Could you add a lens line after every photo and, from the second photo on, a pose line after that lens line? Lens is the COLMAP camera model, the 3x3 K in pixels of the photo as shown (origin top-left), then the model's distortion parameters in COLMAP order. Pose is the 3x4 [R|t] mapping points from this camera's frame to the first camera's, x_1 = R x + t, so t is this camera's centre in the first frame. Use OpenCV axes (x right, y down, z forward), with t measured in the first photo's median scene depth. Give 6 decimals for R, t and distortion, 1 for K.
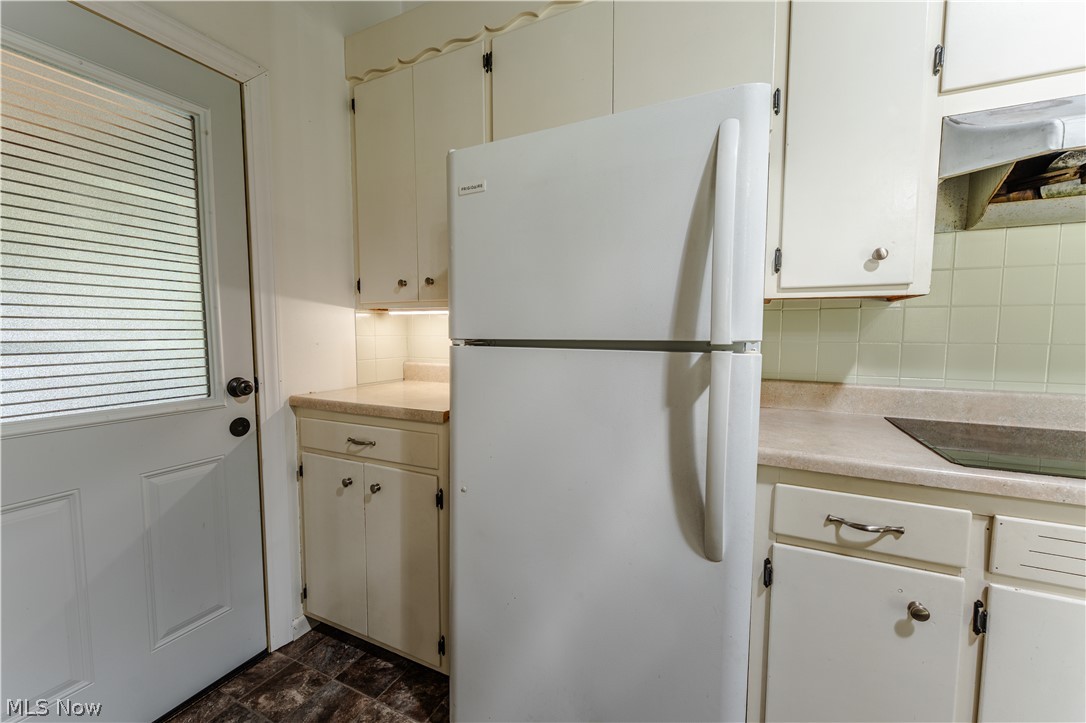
lens RADIAL K [[448.4, 0, 541.5], [0, 448.4, 363.0], [0, 0, 1]] dist [-0.000366, 0.000263]
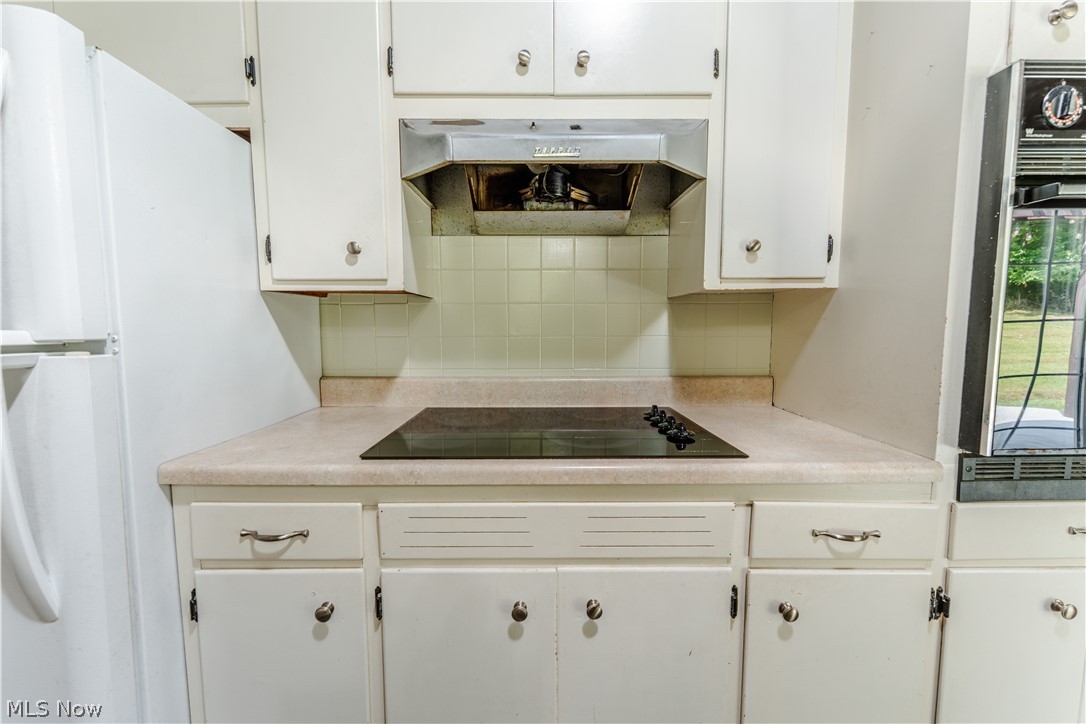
lens RADIAL K [[448.4, 0, 547.5], [0, 448.4, 362.2], [0, 0, 1]] dist [-0.000366, 0.000263]
pose [[0.892643, -0.043735, 0.448637, 0.717921], [0.038328, 0.999042, 0.021129, 0.004079], [-0.449131, -0.001665, 0.893464, -0.080438]]
